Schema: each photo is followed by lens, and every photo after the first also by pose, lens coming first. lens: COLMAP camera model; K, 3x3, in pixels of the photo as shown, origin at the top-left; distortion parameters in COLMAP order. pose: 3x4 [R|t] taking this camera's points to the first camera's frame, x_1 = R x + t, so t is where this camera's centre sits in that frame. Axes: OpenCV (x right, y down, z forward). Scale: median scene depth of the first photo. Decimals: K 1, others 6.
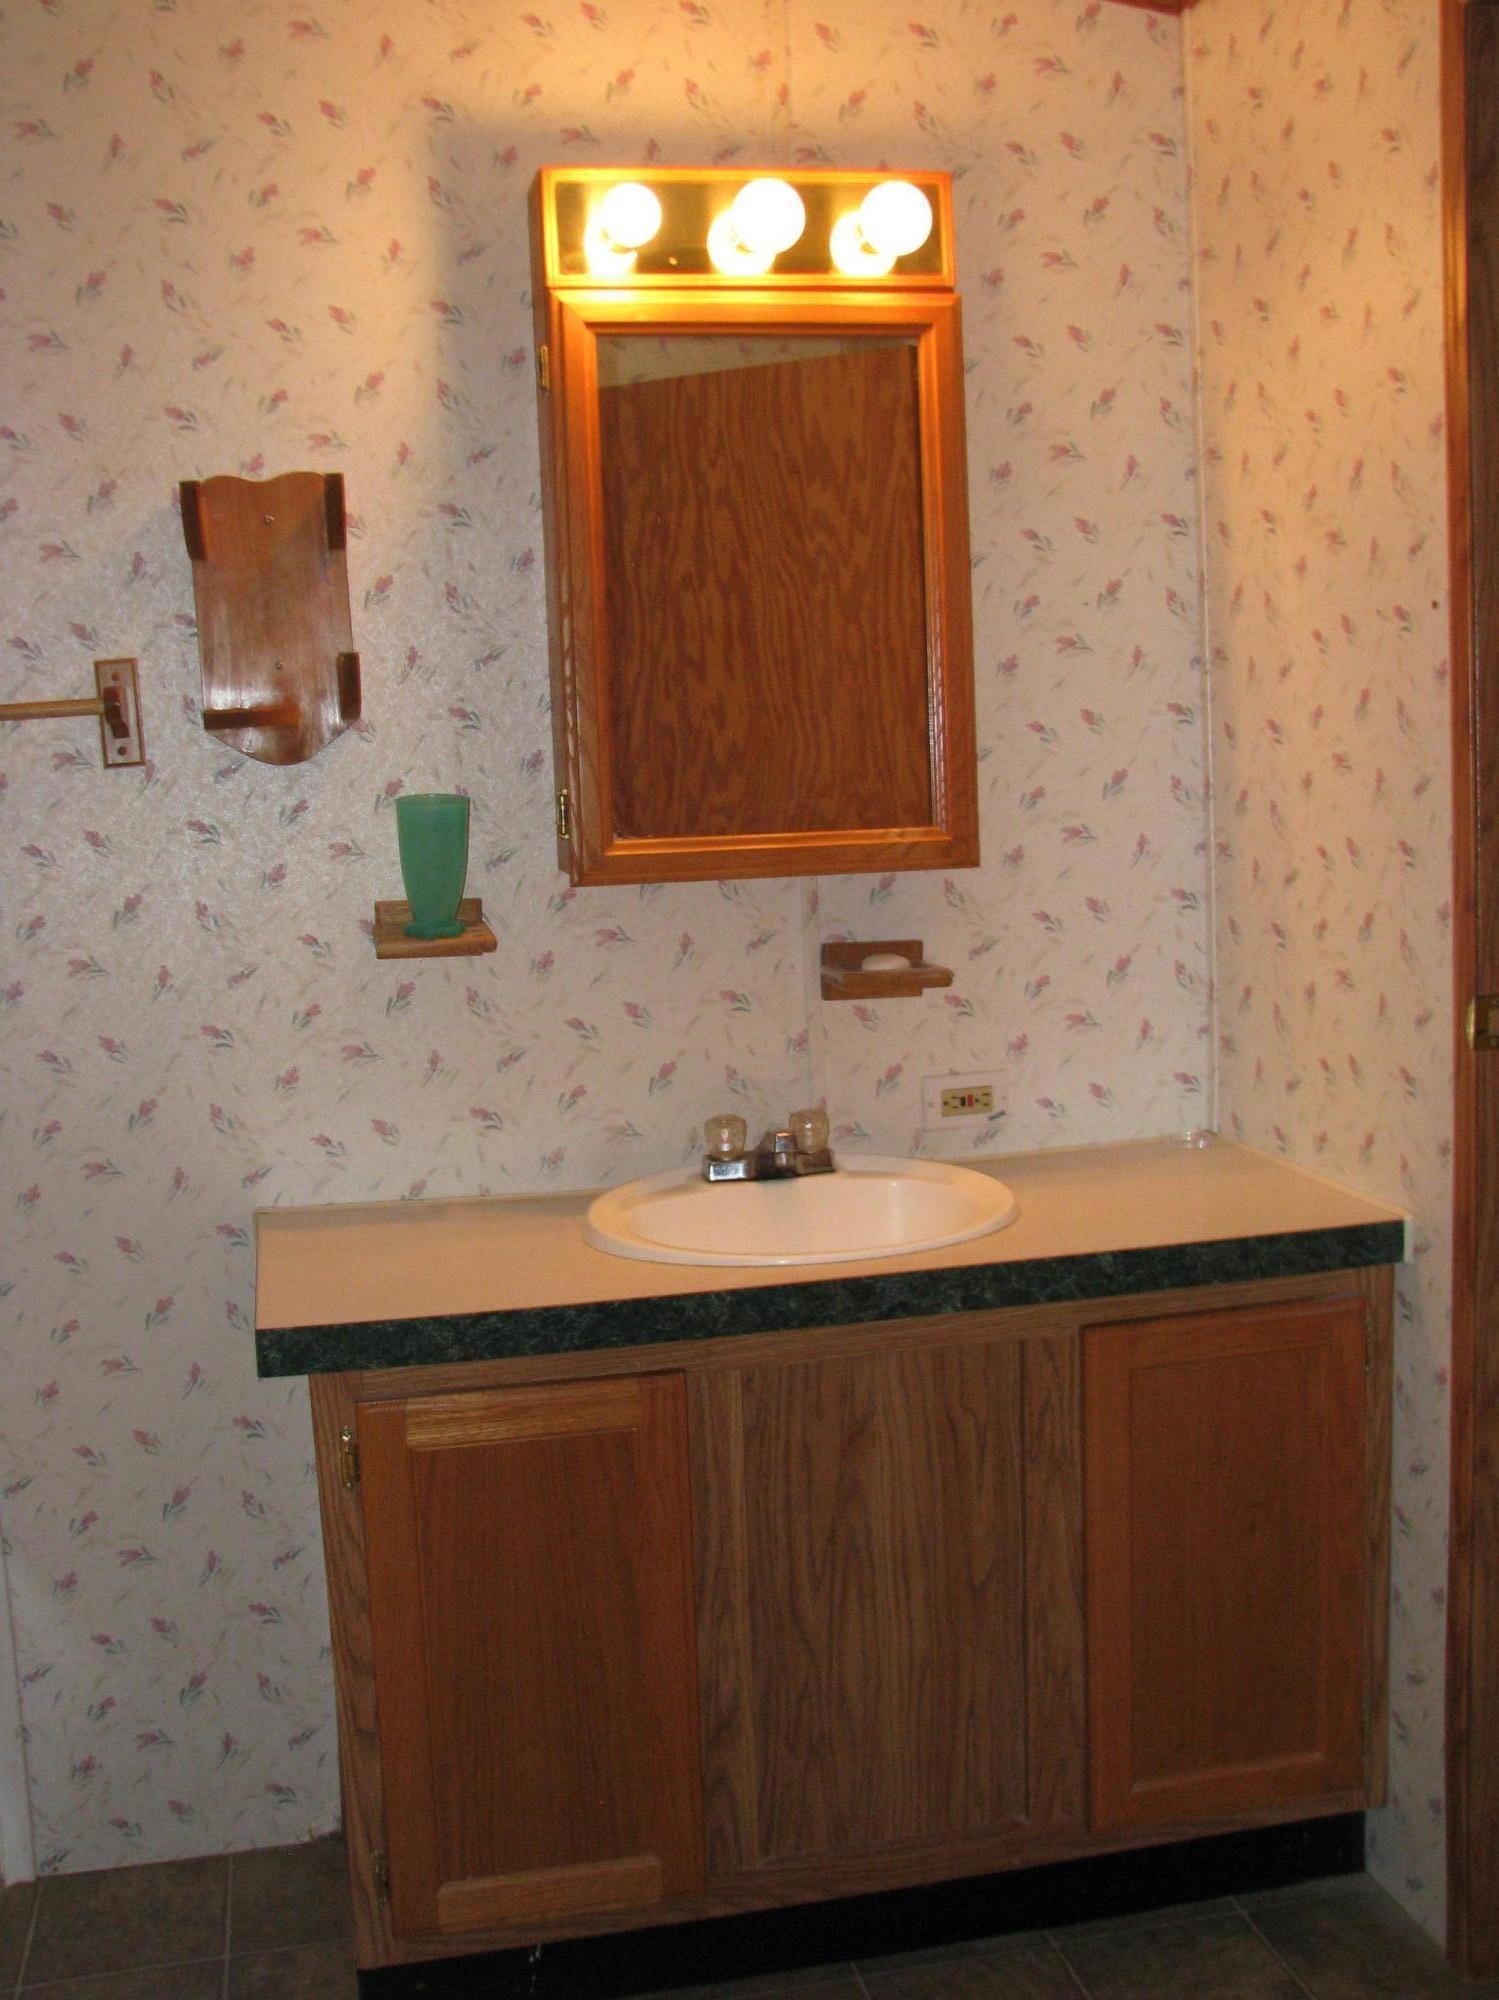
lens RADIAL K [[2169.2, 0, 749.5], [0, 2169.2, 1000.0], [0, 0, 1]] dist [-0.203413, 0.279202]
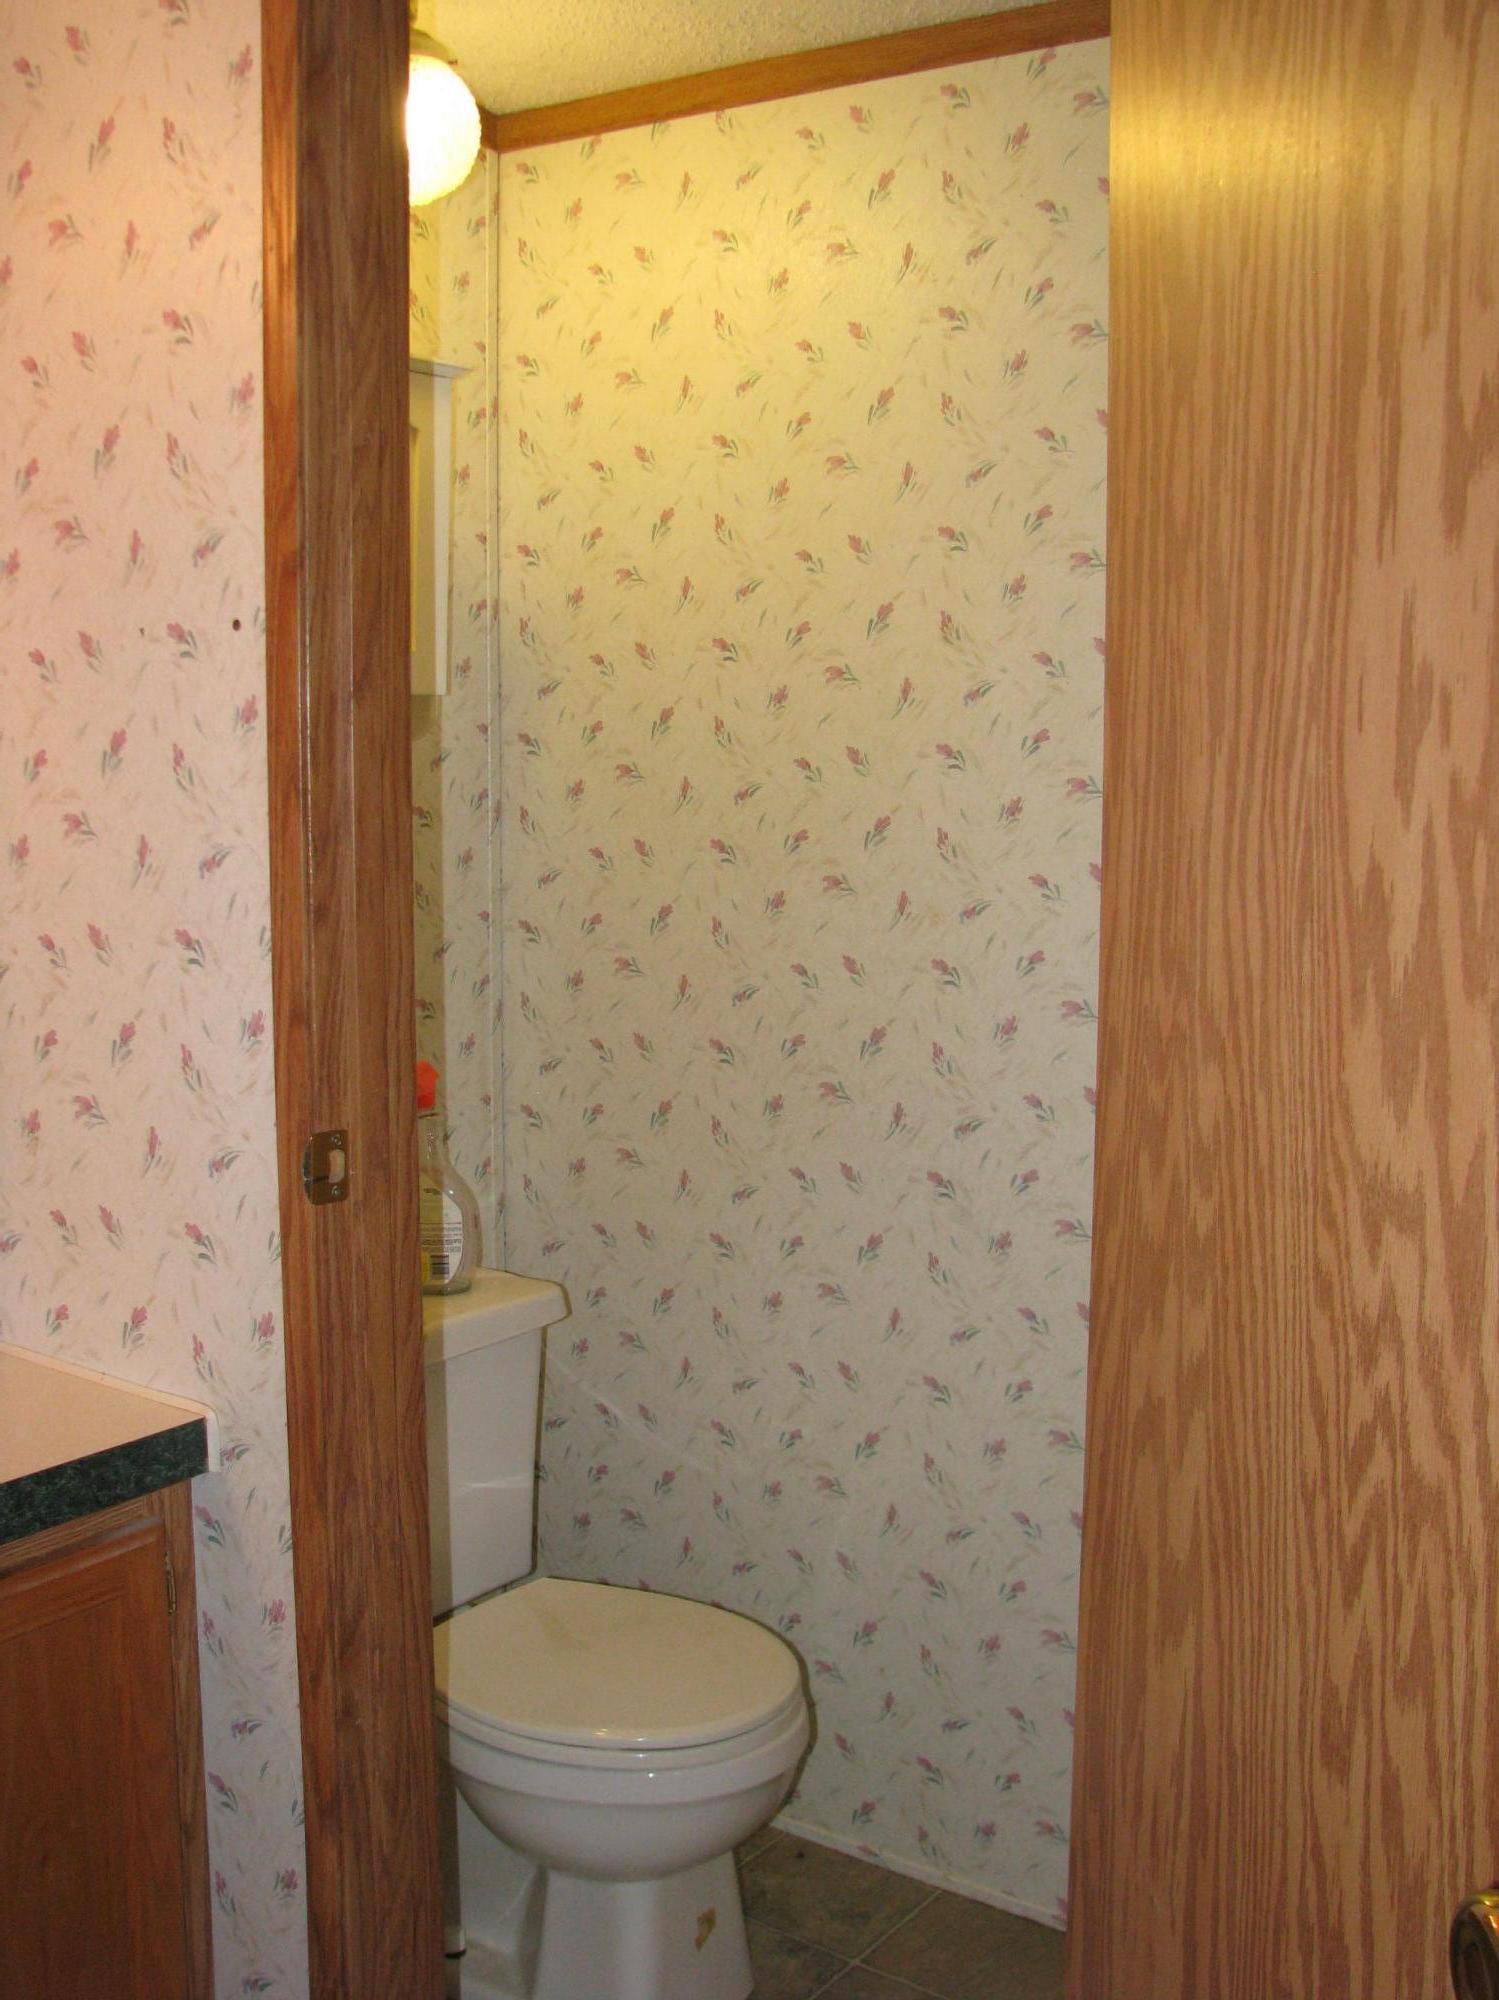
lens RADIAL K [[2170.4, 0, 749.5], [0, 2170.4, 1000.0], [0, 0, 1]] dist [-0.203858, 0.275644]
pose [[0.748626, -0.046018, 0.661393, -0.050227], [0.051089, 0.998626, 0.011655, -0.048076], [-0.661021, 0.025065, 0.749949, 0.287003]]
